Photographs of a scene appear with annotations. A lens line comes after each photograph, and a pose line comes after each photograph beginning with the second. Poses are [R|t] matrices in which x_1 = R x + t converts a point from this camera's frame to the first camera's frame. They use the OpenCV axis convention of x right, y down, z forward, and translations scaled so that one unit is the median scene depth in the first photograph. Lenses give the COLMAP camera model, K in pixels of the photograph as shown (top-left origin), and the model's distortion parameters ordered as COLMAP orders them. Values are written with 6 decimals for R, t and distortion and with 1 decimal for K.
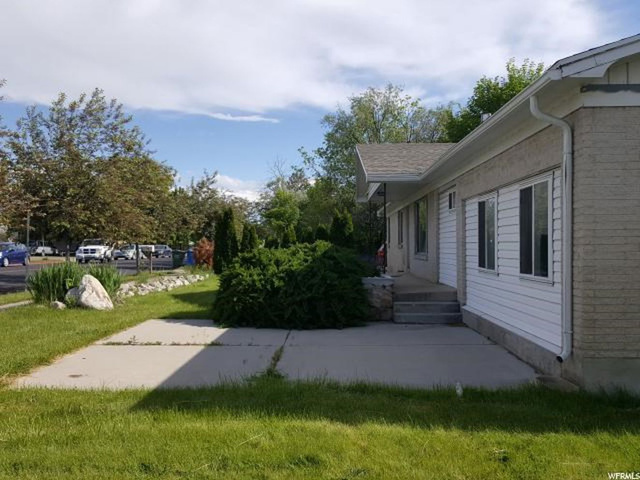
lens RADIAL K [[612.9, 0, 321.3], [0, 612.9, 238.4], [0, 0, 1]] dist [0.084756, 0.000000]
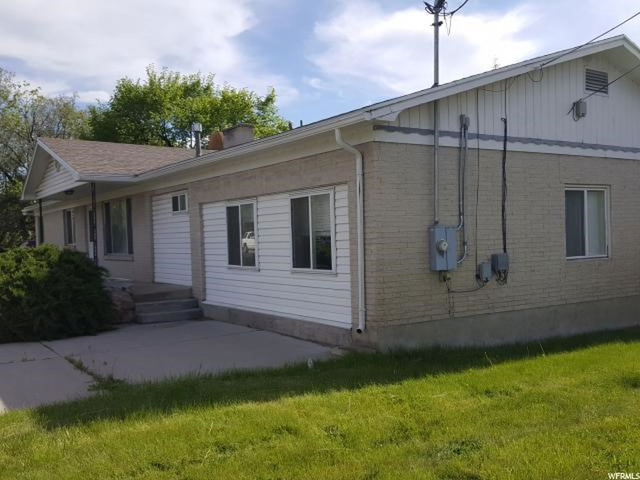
lens RADIAL K [[612.9, 0, 314.7], [0, 612.9, 241.4], [0, 0, 1]] dist [0.084756, 0.000000]
pose [[0.819682, -0.018602, 0.572517, -0.323230], [0.014321, 0.999826, 0.011982, -0.009205], [-0.572640, -0.001622, 0.819806, -0.005714]]
